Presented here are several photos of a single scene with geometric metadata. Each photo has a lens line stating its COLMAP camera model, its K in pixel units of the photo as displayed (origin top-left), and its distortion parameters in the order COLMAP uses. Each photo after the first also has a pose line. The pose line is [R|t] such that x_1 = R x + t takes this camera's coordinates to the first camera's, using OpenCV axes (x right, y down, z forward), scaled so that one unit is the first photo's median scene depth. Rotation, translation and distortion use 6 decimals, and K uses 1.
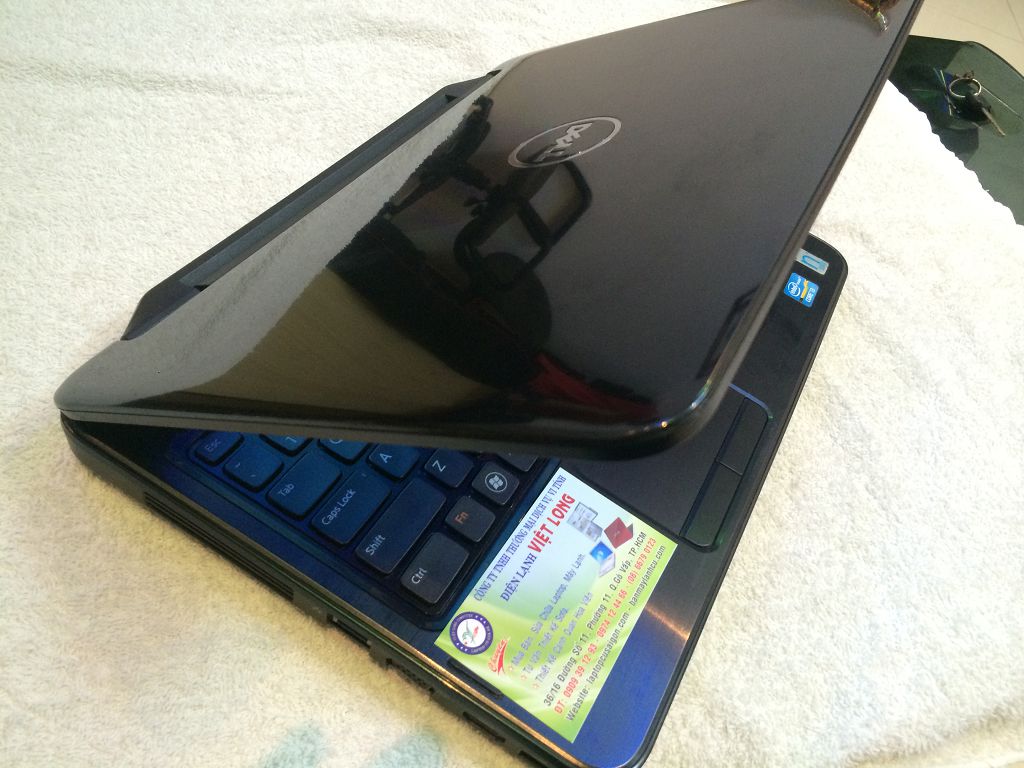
lens RADIAL K [[858.3, 0, 516.5], [0, 858.3, 379.0], [0, 0, 1]] dist [0.089180, -0.128794]
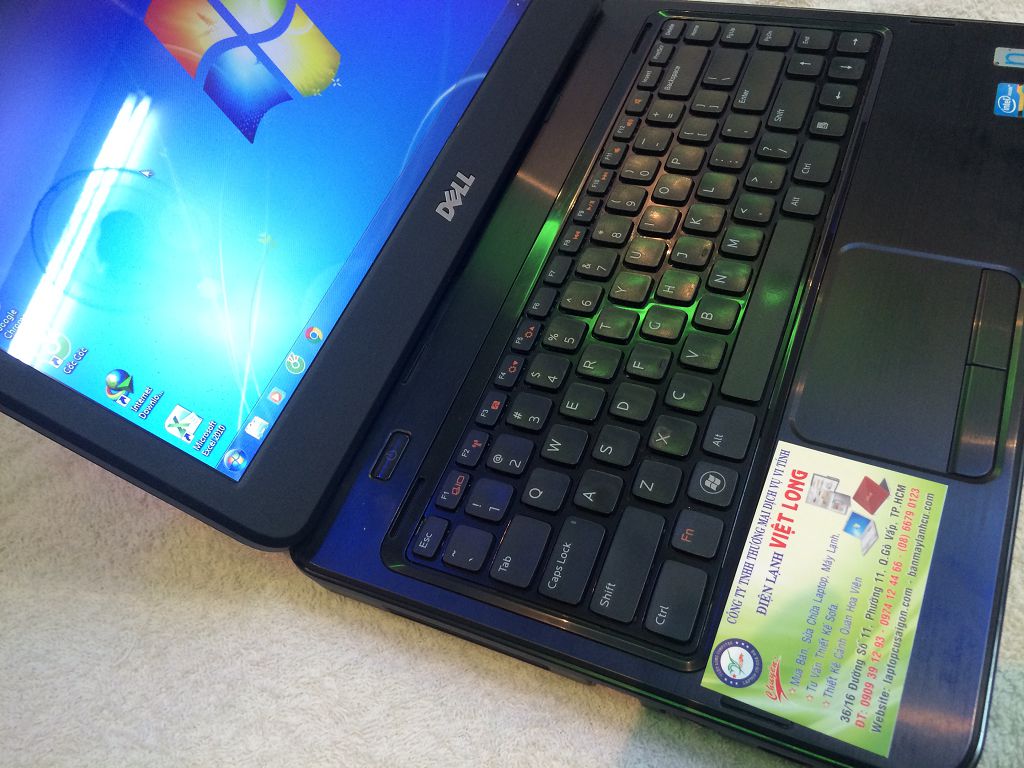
lens RADIAL K [[858.3, 0, 512.3], [0, 858.3, 381.3], [0, 0, 1]] dist [0.089180, -0.128794]
pose [[0.889832, -0.333767, -0.311124, 0.113448], [0.368092, 0.928029, 0.057195, -0.115501], [0.269643, -0.165416, 0.948647, 0.100234]]
